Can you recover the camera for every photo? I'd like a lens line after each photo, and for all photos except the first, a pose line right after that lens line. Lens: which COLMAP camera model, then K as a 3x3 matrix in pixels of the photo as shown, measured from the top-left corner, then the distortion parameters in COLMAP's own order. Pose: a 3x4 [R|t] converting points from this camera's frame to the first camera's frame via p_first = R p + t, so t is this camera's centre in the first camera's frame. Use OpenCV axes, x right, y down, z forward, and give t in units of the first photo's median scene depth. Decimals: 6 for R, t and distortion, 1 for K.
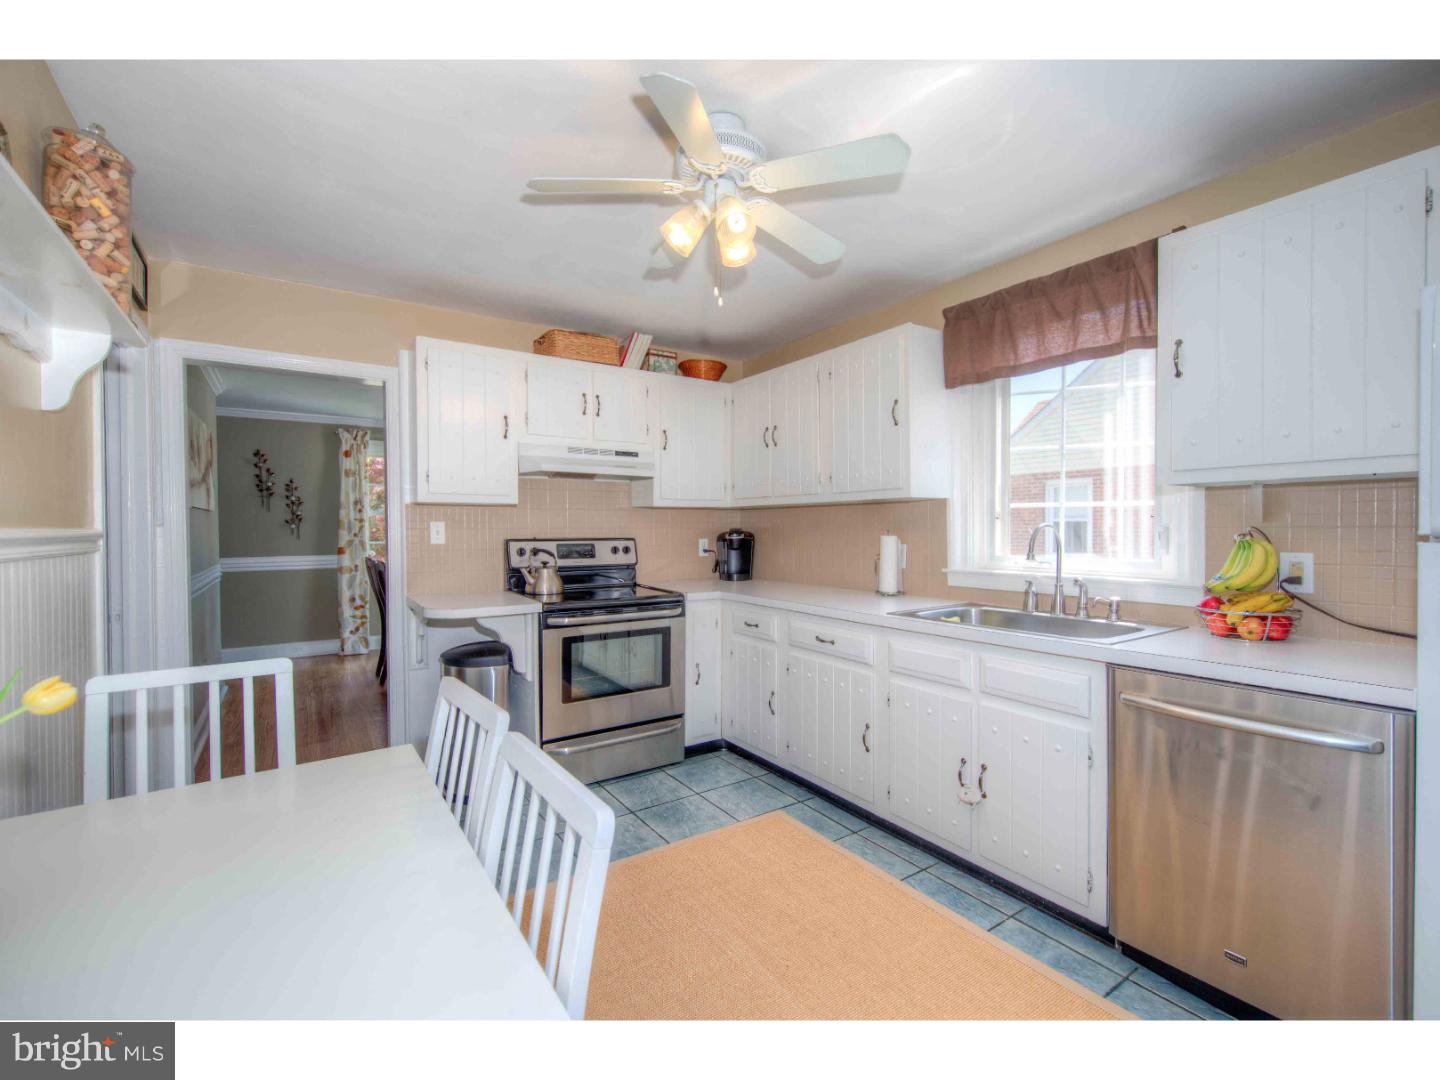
lens RADIAL K [[629.3, 0, 726.7], [0, 629.3, 536.1], [0, 0, 1]] dist [-0.003473, -0.000597]
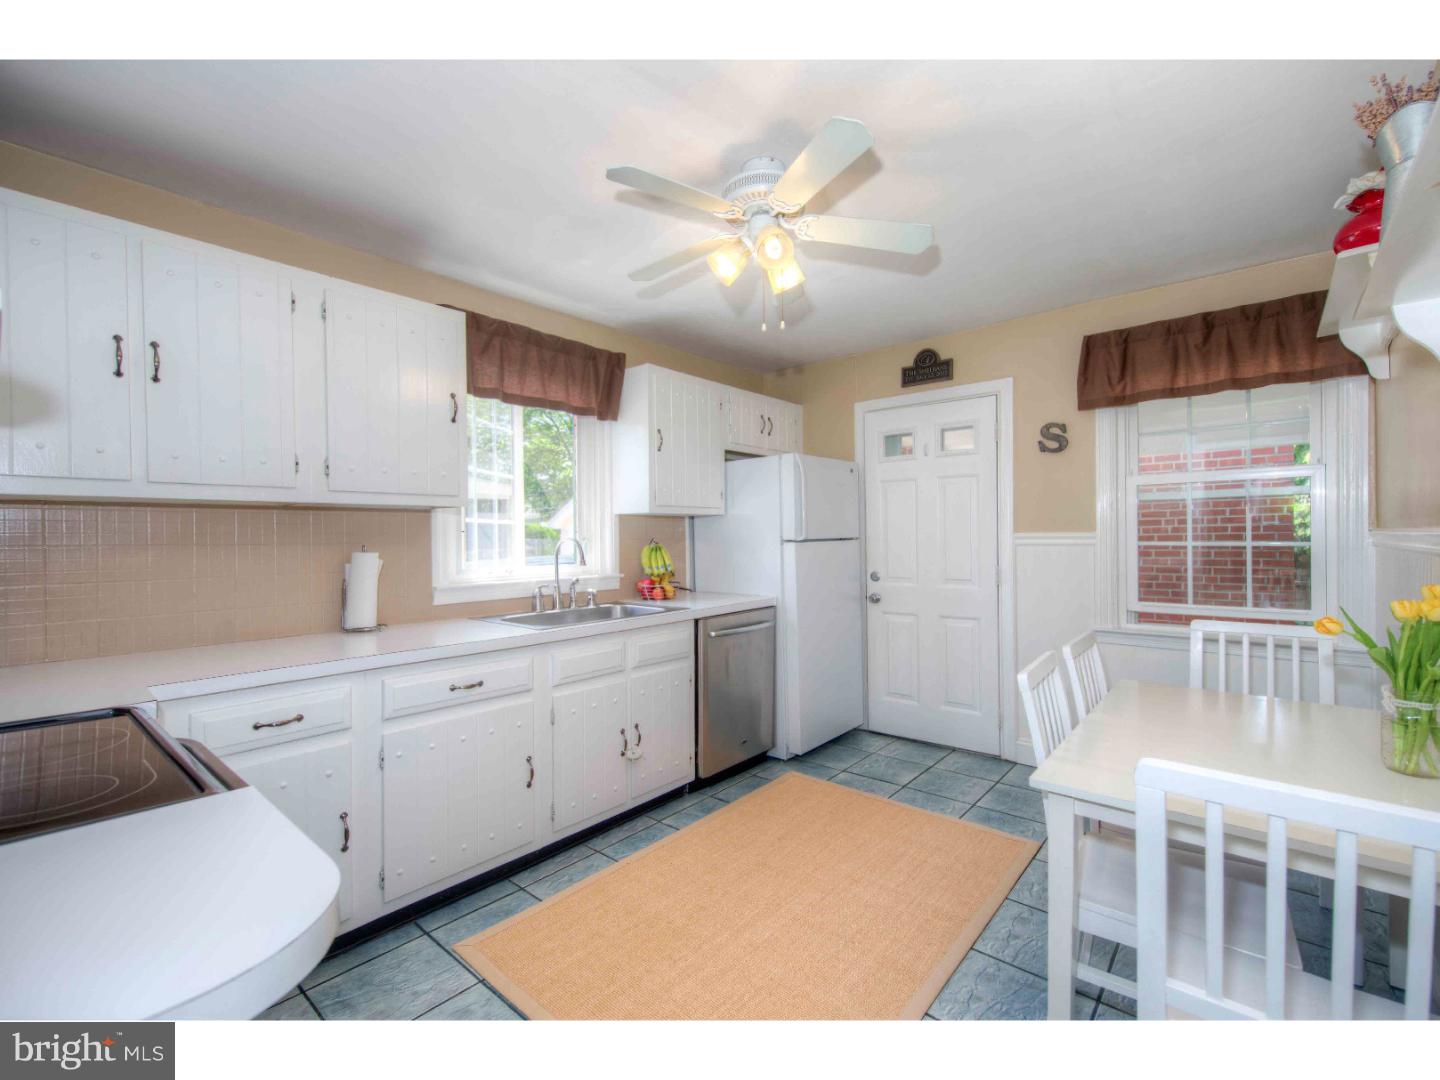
lens RADIAL K [[629.3, 0, 724.7], [0, 629.3, 540.4], [0, 0, 1]] dist [-0.003473, -0.000597]
pose [[-0.267081, 0.002623, 0.963671, -1.007730], [0.025449, 0.999667, 0.004332, -0.013413], [-0.963338, 0.025681, -0.267058, 1.337571]]
